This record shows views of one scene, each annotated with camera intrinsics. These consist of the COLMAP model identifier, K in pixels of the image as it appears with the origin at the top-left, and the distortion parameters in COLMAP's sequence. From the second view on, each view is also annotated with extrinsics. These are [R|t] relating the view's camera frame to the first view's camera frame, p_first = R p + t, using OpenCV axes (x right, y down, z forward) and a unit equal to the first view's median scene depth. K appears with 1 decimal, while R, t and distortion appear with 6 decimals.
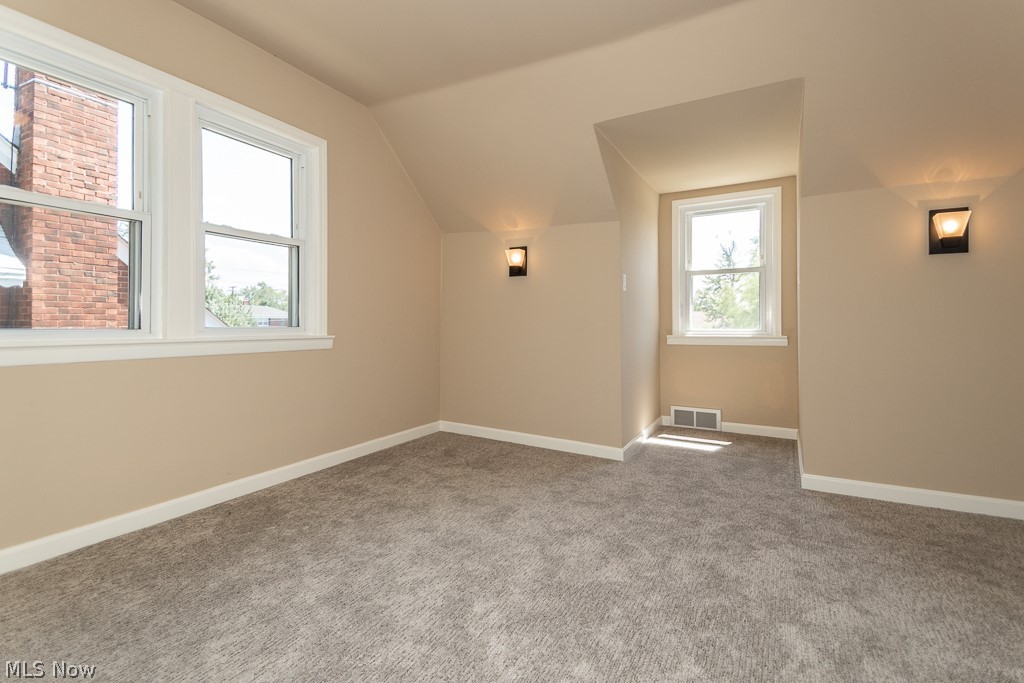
lens RADIAL K [[486.3, 0, 495.7], [0, 486.3, 328.0], [0, 0, 1]] dist [0.066135, -0.023853]
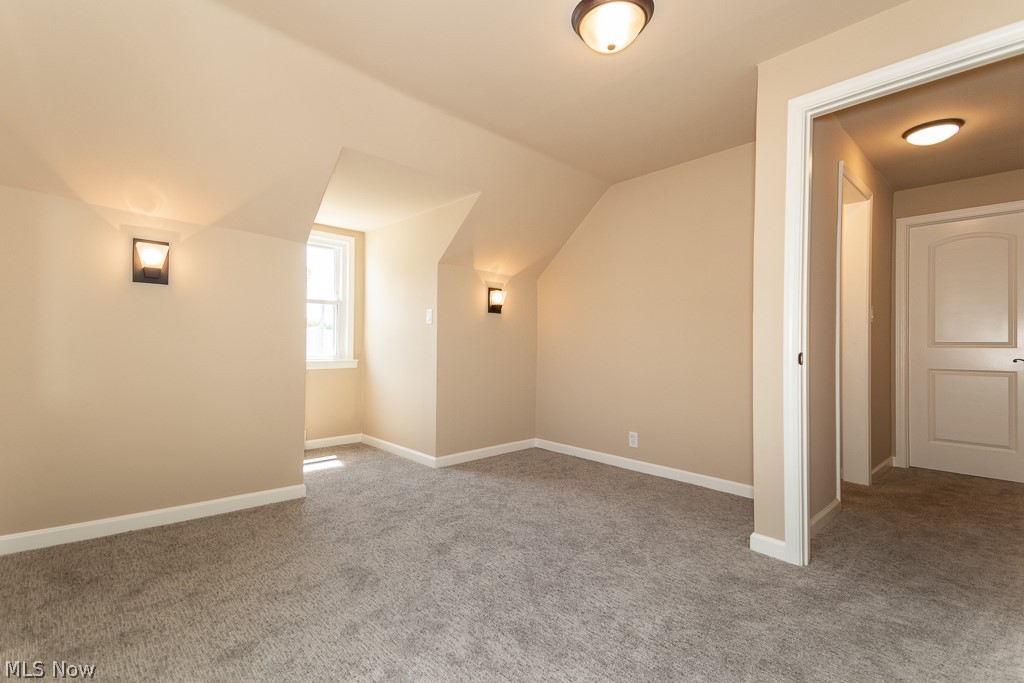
lens RADIAL K [[470.0, 0, 509.0], [0, 470.0, 340.8], [0, 0, 1]] dist [0.036658, -0.000446]
pose [[0.273284, 0.013709, 0.961836, -0.644971], [-0.003068, 0.999906, -0.013380, -0.024067], [-0.961929, 0.000706, 0.273300, 0.455069]]
